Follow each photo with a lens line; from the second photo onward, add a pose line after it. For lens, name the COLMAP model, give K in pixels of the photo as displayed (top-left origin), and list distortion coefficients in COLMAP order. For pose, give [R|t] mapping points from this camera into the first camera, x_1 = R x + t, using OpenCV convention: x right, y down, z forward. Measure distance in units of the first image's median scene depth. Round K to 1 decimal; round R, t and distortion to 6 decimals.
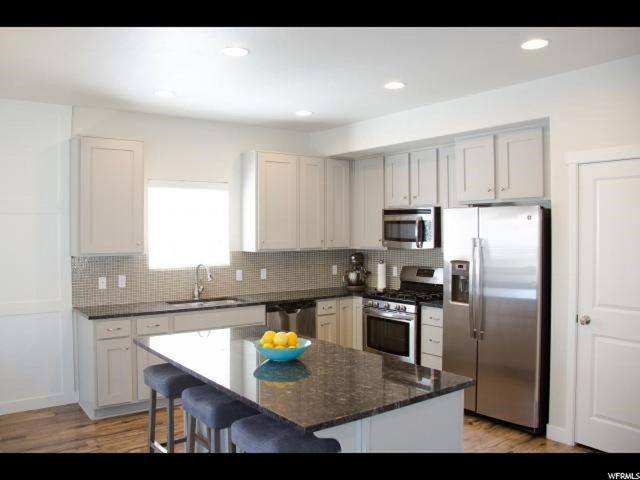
lens RADIAL K [[535.5, 0, 320.0], [0, 535.5, 240.0], [0, 0, 1]] dist [-0.099673, -0.000547]
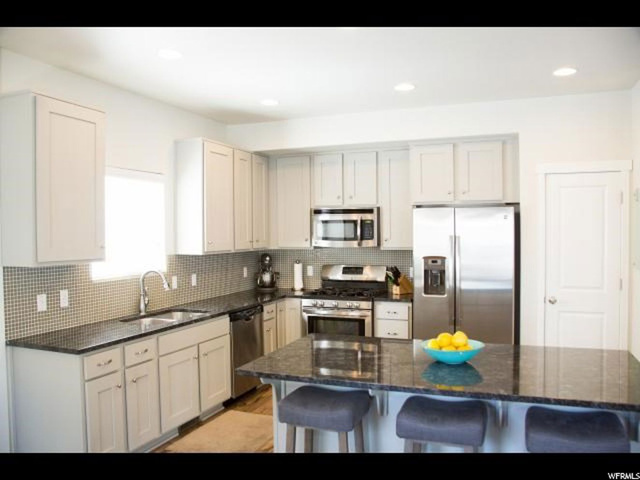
lens RADIAL K [[510.0, 0, 320.0], [0, 510.0, 240.0], [0, 0, 1]] dist [-0.160262, 0.129880]
pose [[0.852588, -0.013574, 0.522407, -0.402774], [0.015386, 0.999881, 0.000869, 0.000572], [-0.522357, 0.007297, 0.852696, 0.202069]]
